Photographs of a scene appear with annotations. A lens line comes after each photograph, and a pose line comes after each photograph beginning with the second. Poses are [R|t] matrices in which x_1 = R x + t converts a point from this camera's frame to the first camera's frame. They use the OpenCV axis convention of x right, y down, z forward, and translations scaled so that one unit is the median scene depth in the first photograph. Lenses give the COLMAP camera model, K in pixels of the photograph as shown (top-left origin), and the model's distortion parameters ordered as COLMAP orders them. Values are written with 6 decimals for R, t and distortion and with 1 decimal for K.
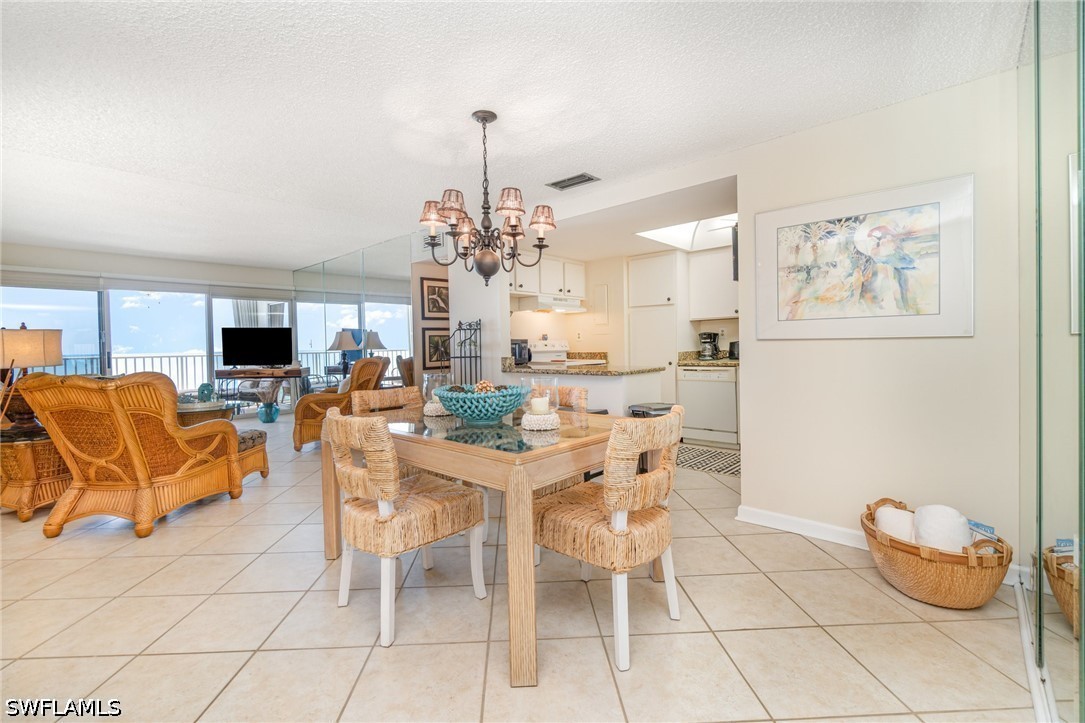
lens RADIAL K [[465.4, 0, 540.1], [0, 465.4, 354.0], [0, 0, 1]] dist [-0.000144, -0.000092]
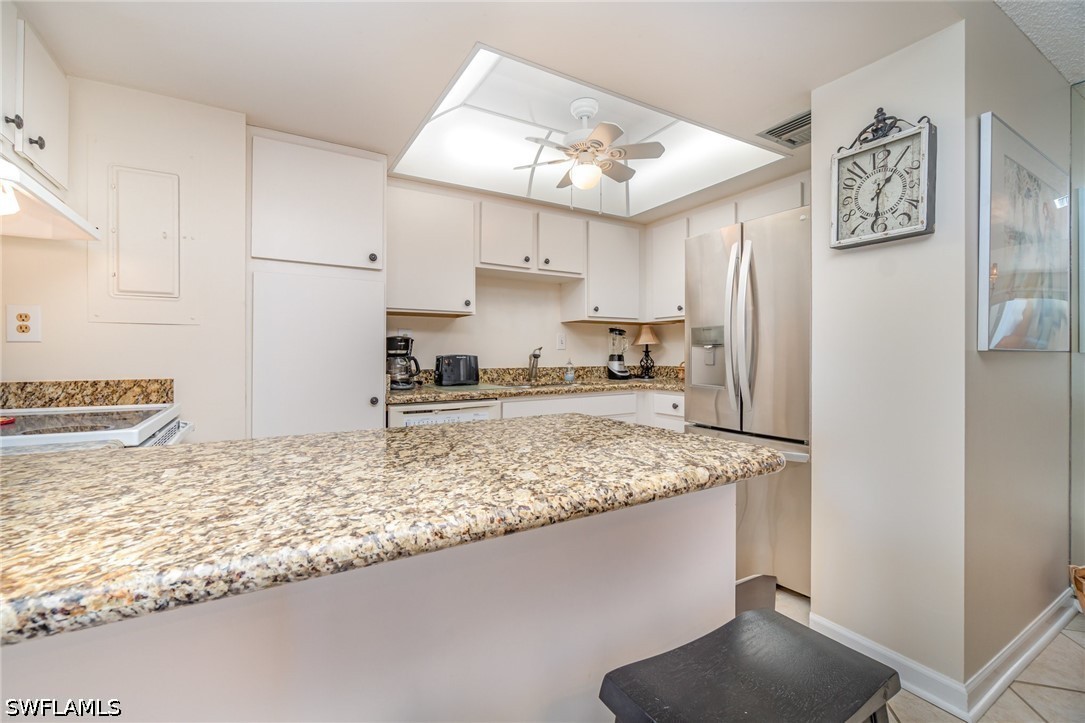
lens RADIAL K [[465.4, 0, 541.5], [0, 465.4, 357.1], [0, 0, 1]] dist [-0.000144, -0.000092]
pose [[0.285922, 0.015075, 0.958134, -0.107315], [0.007740, 0.999807, -0.018040, -0.012798], [-0.958222, 0.012575, 0.285750, 0.736731]]
